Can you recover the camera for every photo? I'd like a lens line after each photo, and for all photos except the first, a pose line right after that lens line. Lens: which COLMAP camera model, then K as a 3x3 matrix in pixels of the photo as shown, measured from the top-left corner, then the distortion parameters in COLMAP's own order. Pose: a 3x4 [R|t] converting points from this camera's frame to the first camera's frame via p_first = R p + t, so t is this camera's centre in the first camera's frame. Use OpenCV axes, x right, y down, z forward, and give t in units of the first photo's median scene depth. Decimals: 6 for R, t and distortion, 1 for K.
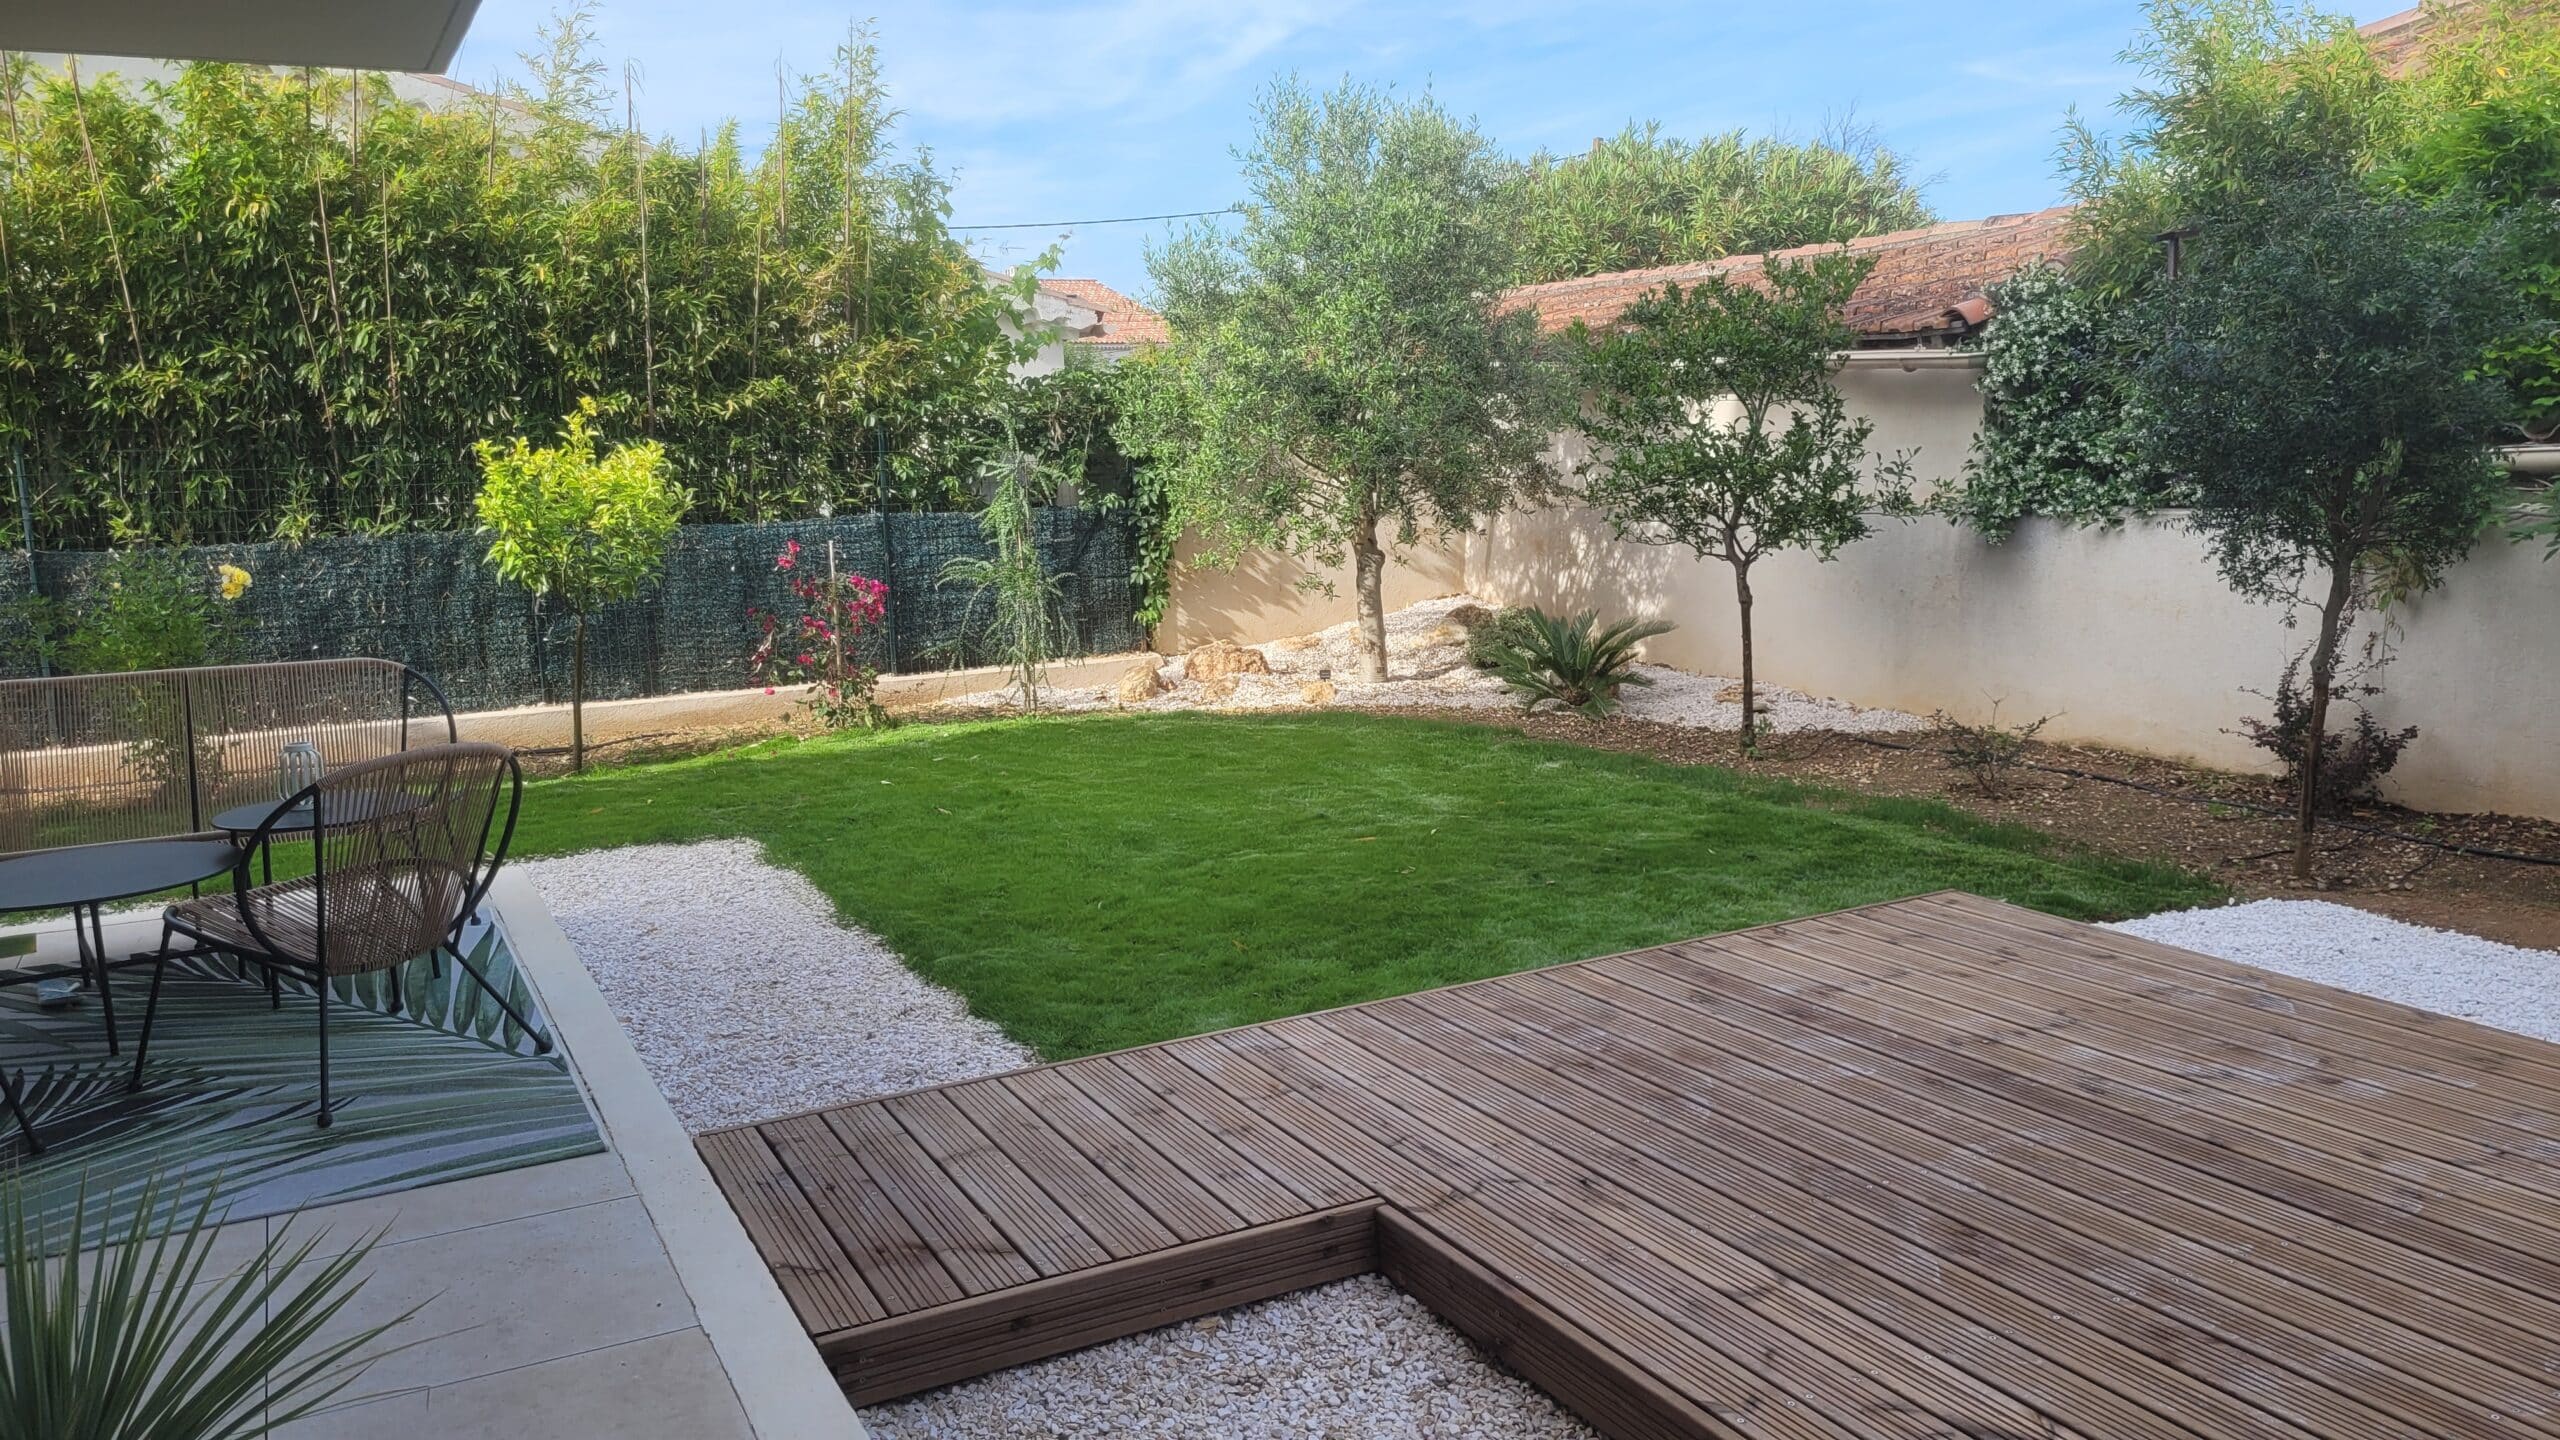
lens RADIAL K [[1926.3, 0, 1280.4], [0, 1926.3, 708.6], [0, 0, 1]] dist [0.058135, -0.054920]
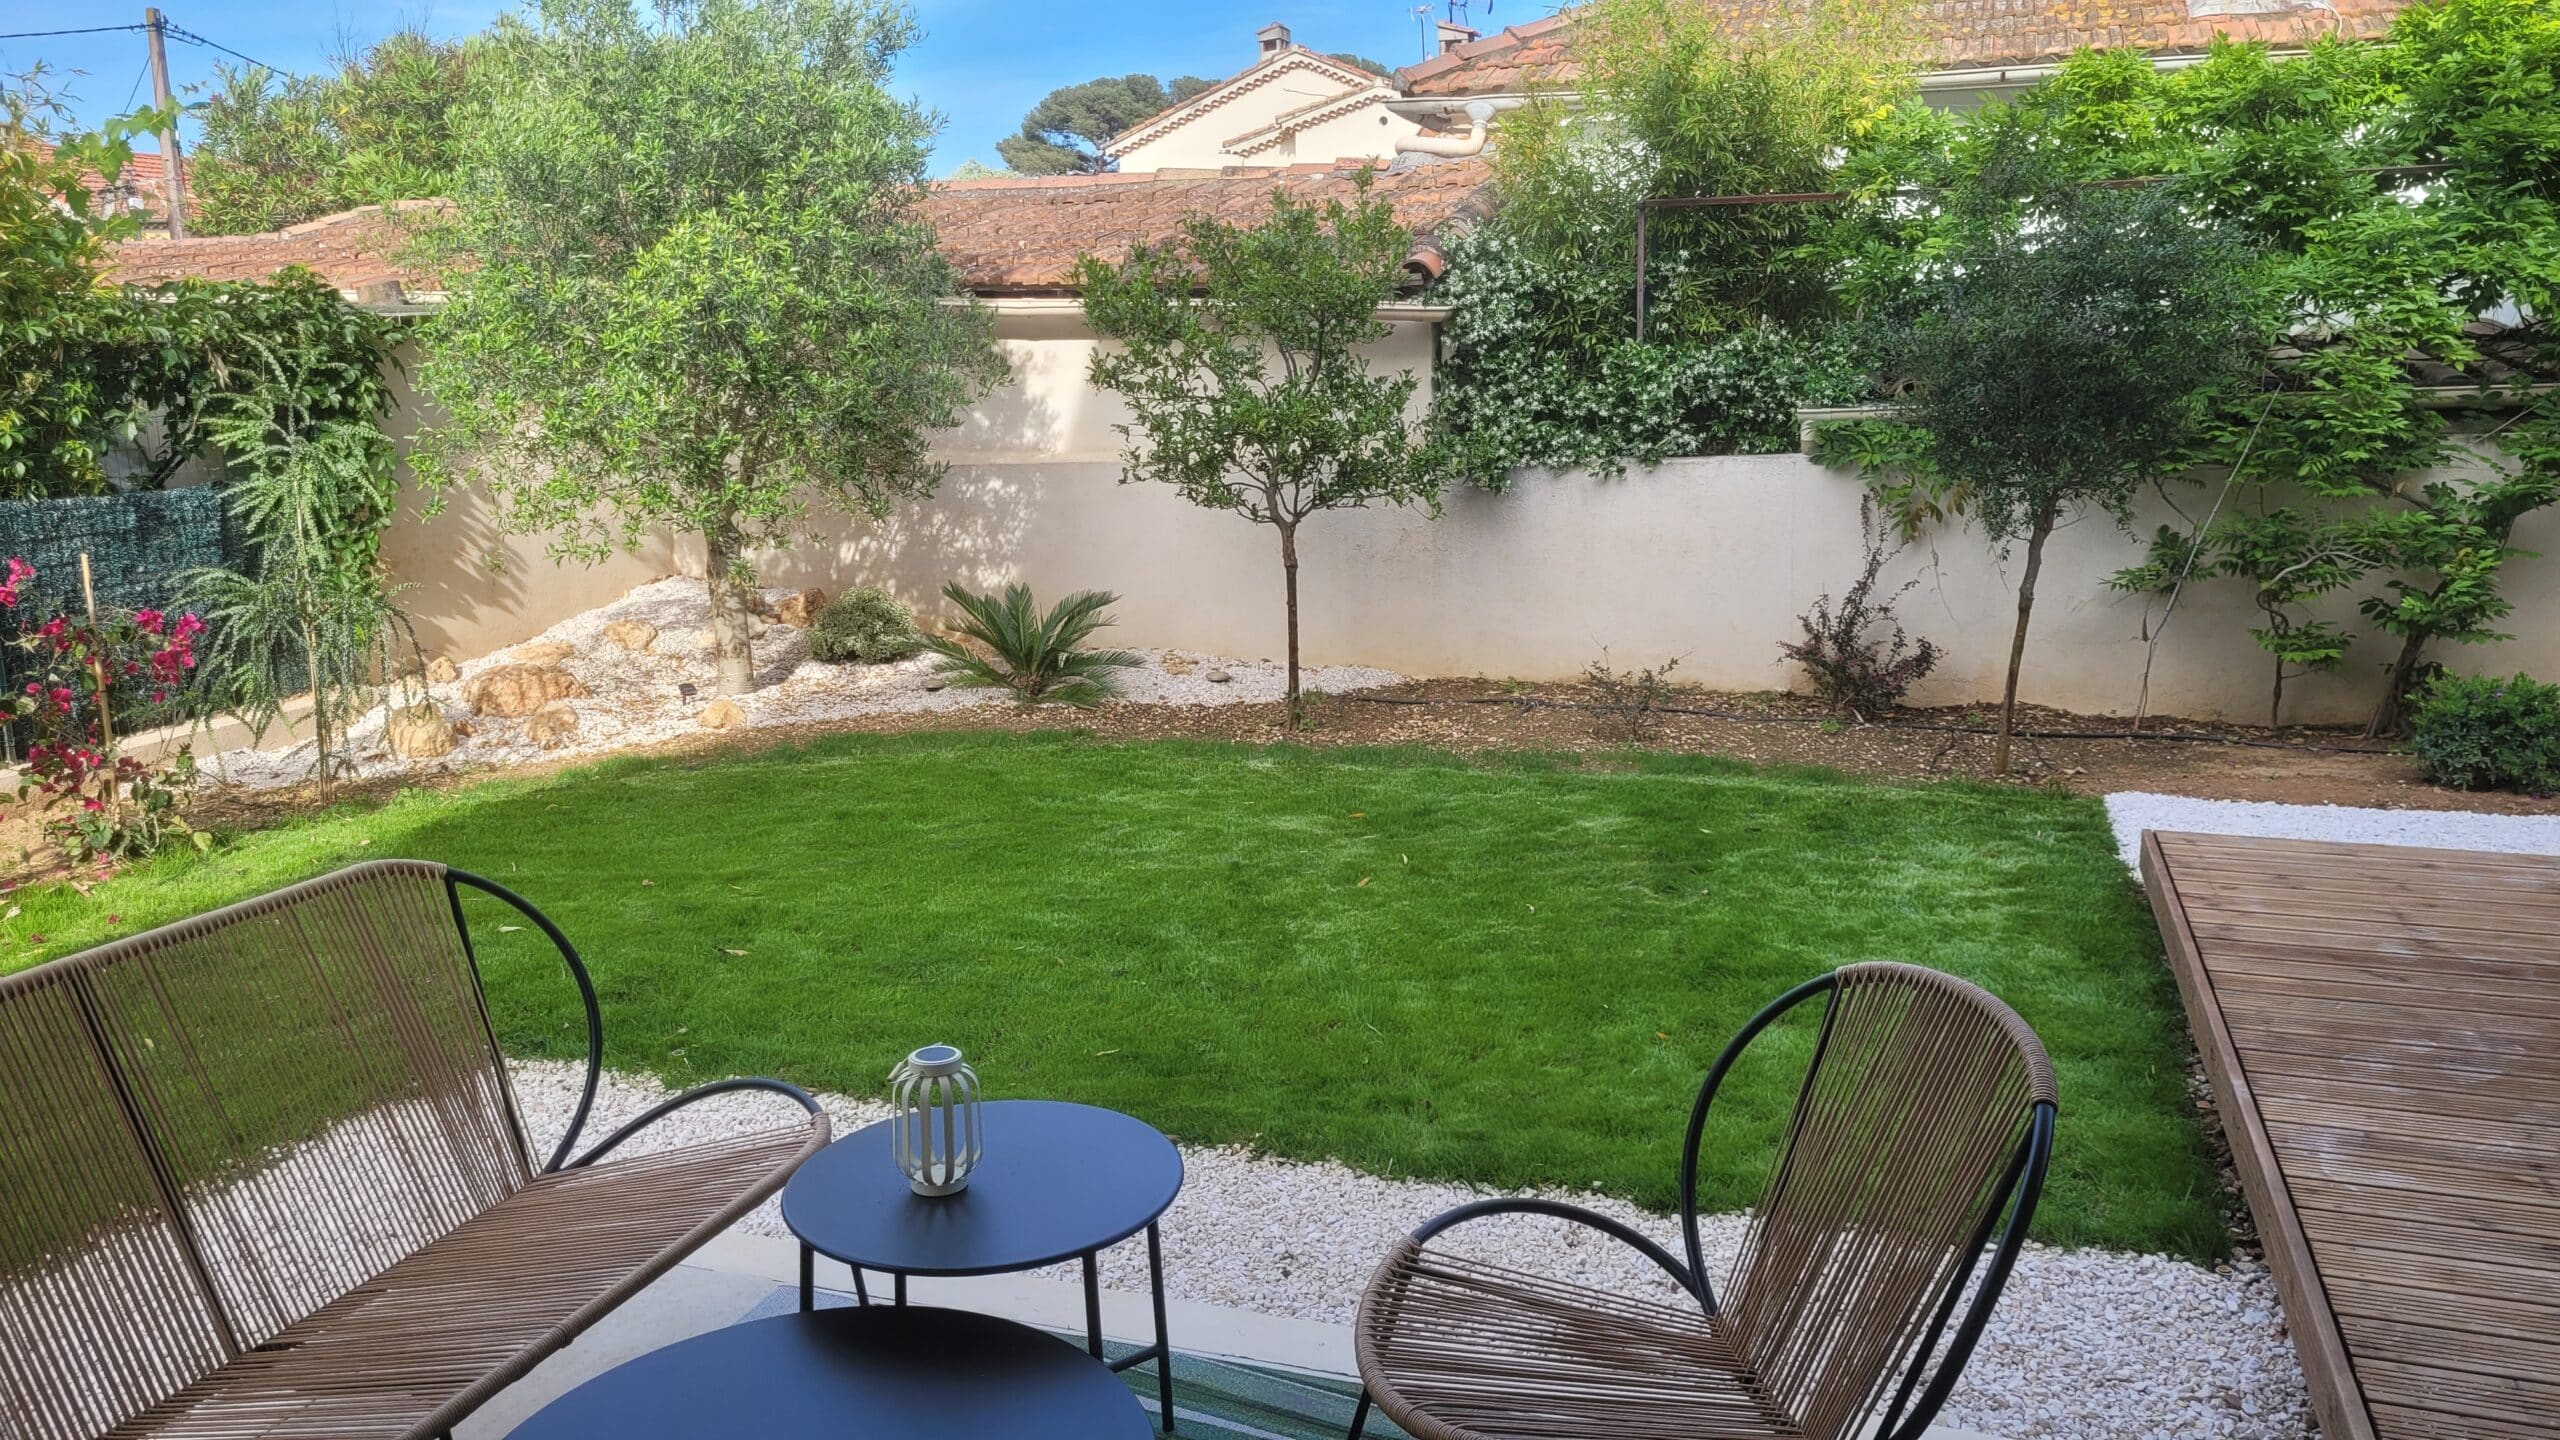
lens RADIAL K [[1926.3, 0, 1280.4], [0, 1926.3, 708.6], [0, 0, 1]] dist [0.058135, -0.054920]
pose [[0.728111, -0.109698, 0.676624, -0.415543], [0.090679, 0.993850, 0.063549, -0.047898], [-0.679434, 0.015085, 0.733581, 0.331773]]
